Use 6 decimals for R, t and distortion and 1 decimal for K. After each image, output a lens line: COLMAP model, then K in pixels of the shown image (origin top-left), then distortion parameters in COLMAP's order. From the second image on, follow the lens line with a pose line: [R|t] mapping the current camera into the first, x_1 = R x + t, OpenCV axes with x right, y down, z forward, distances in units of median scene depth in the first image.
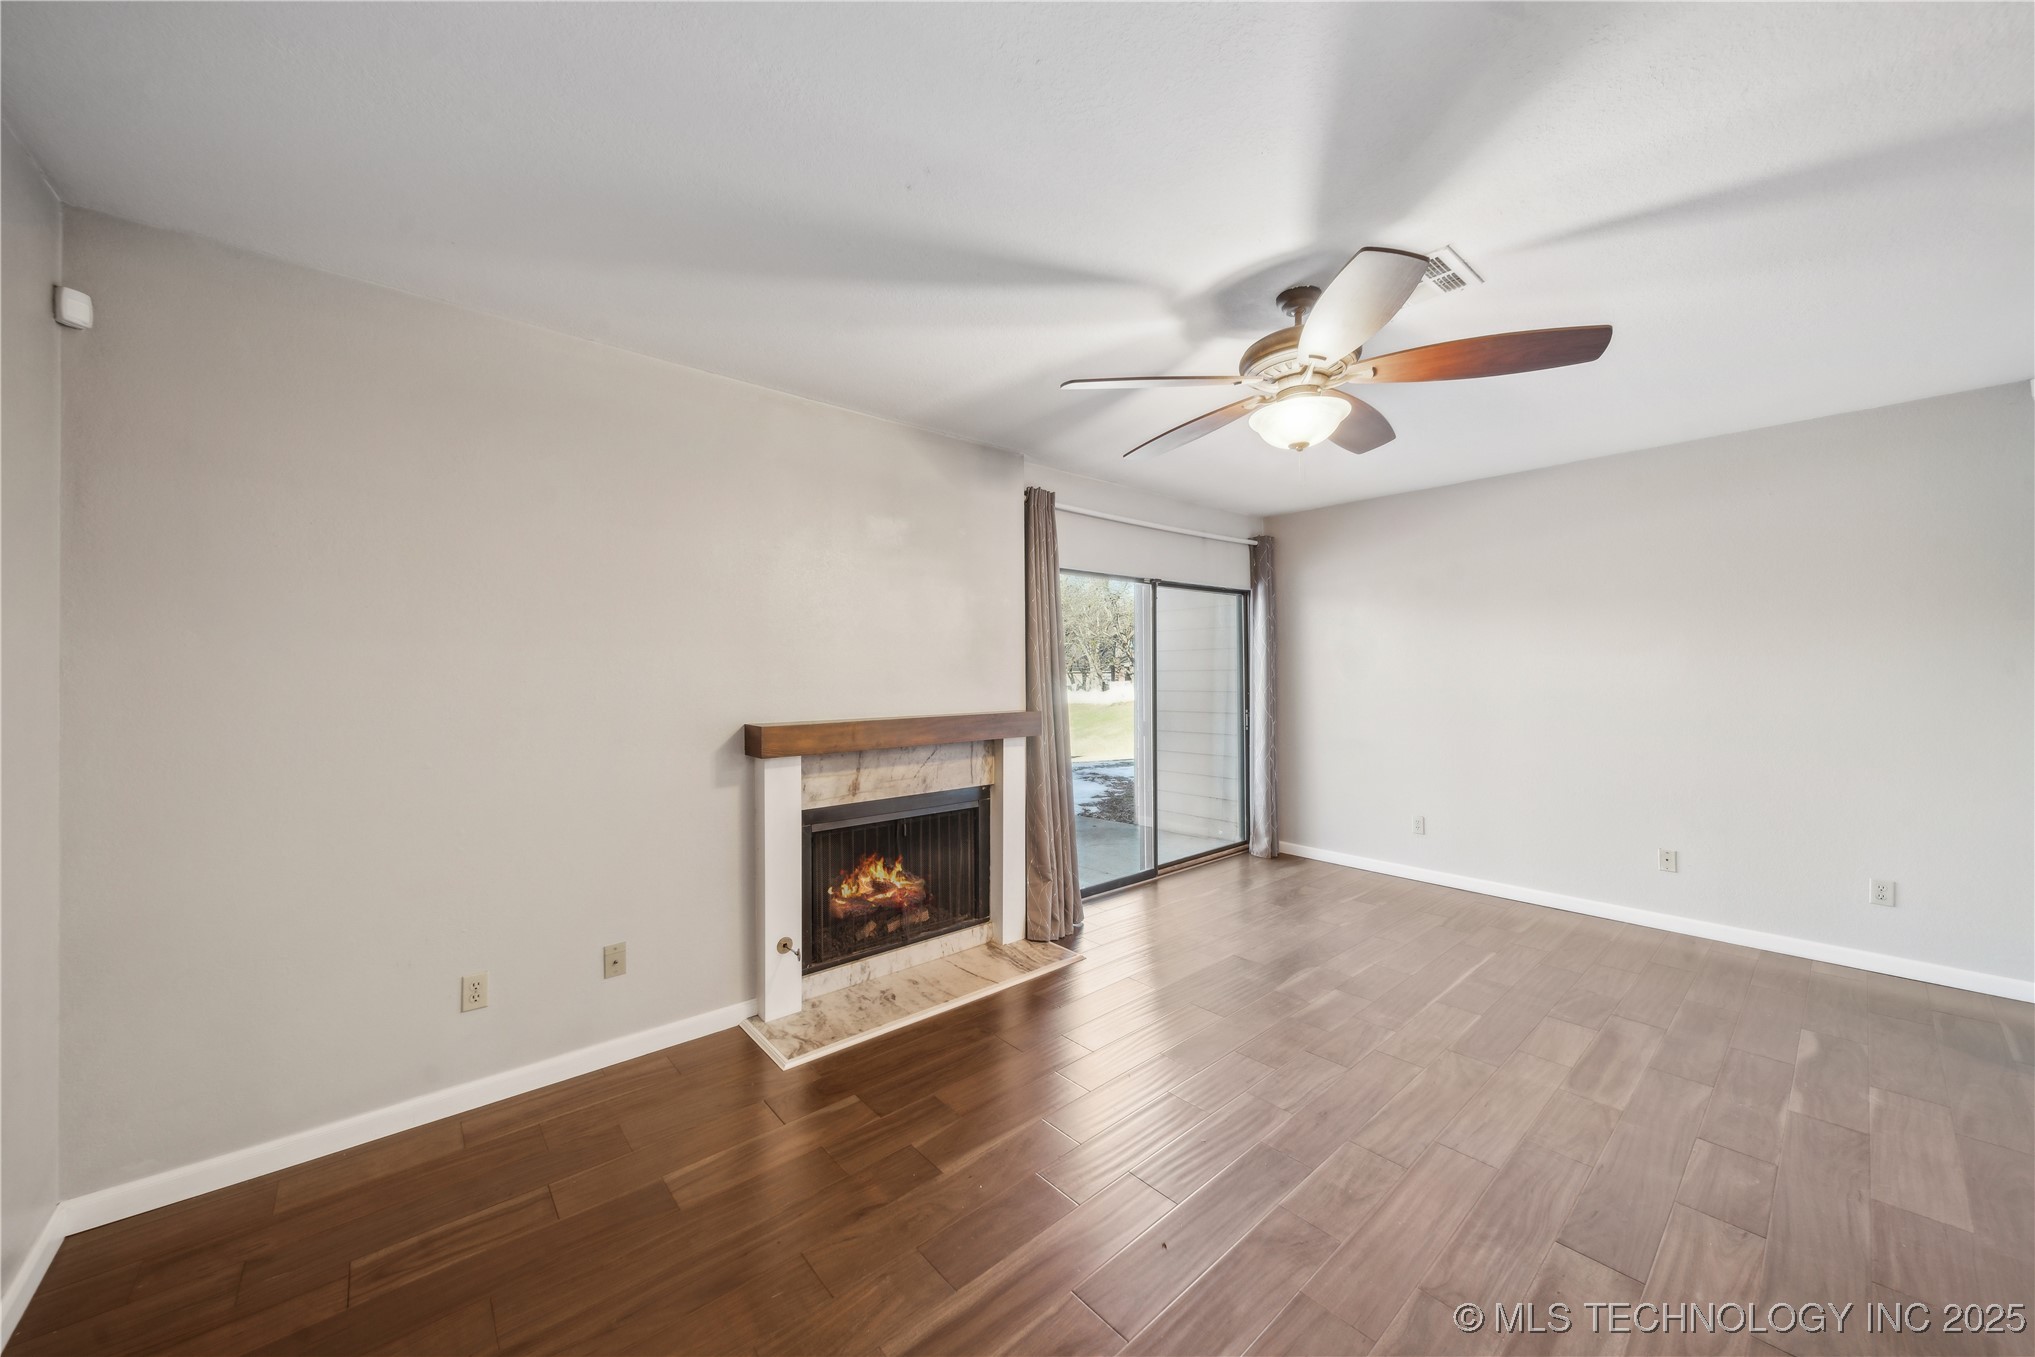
lens RADIAL K [[728.2, 0, 1001.9], [0, 728.2, 667.5], [0, 0, 1]] dist [0.006838, -0.000510]
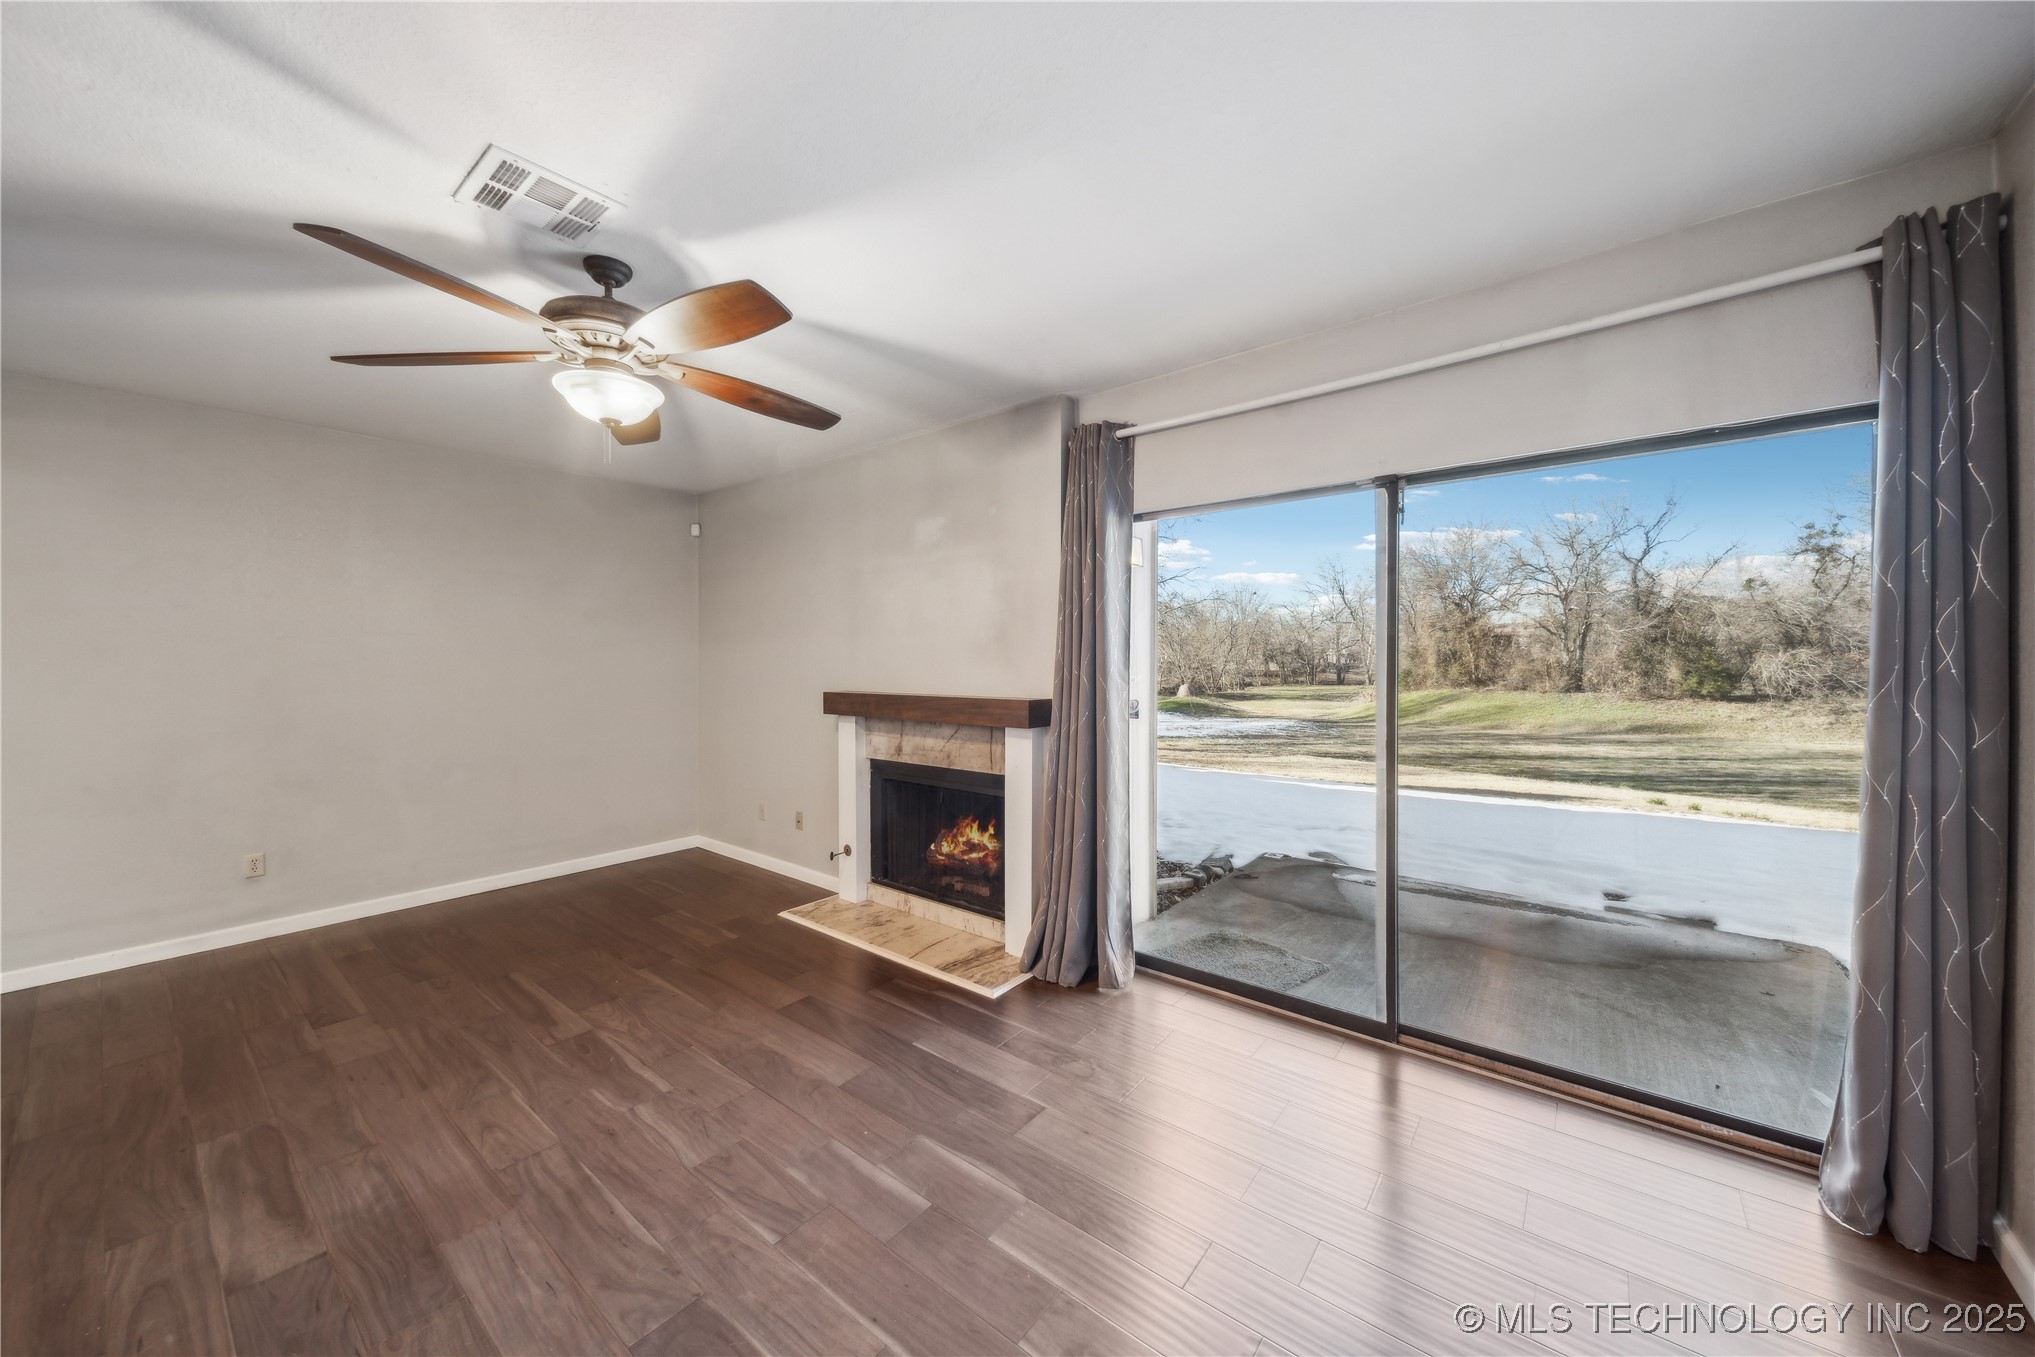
lens RADIAL K [[728.2, 0, 989.1], [0, 728.2, 658.6], [0, 0, 1]] dist [0.006838, -0.000510]
pose [[0.172505, 0.007444, -0.984981, 0.973224], [0.010236, 0.999904, 0.009349, 0.003308], [0.984956, -0.011695, 0.172412, 0.895303]]
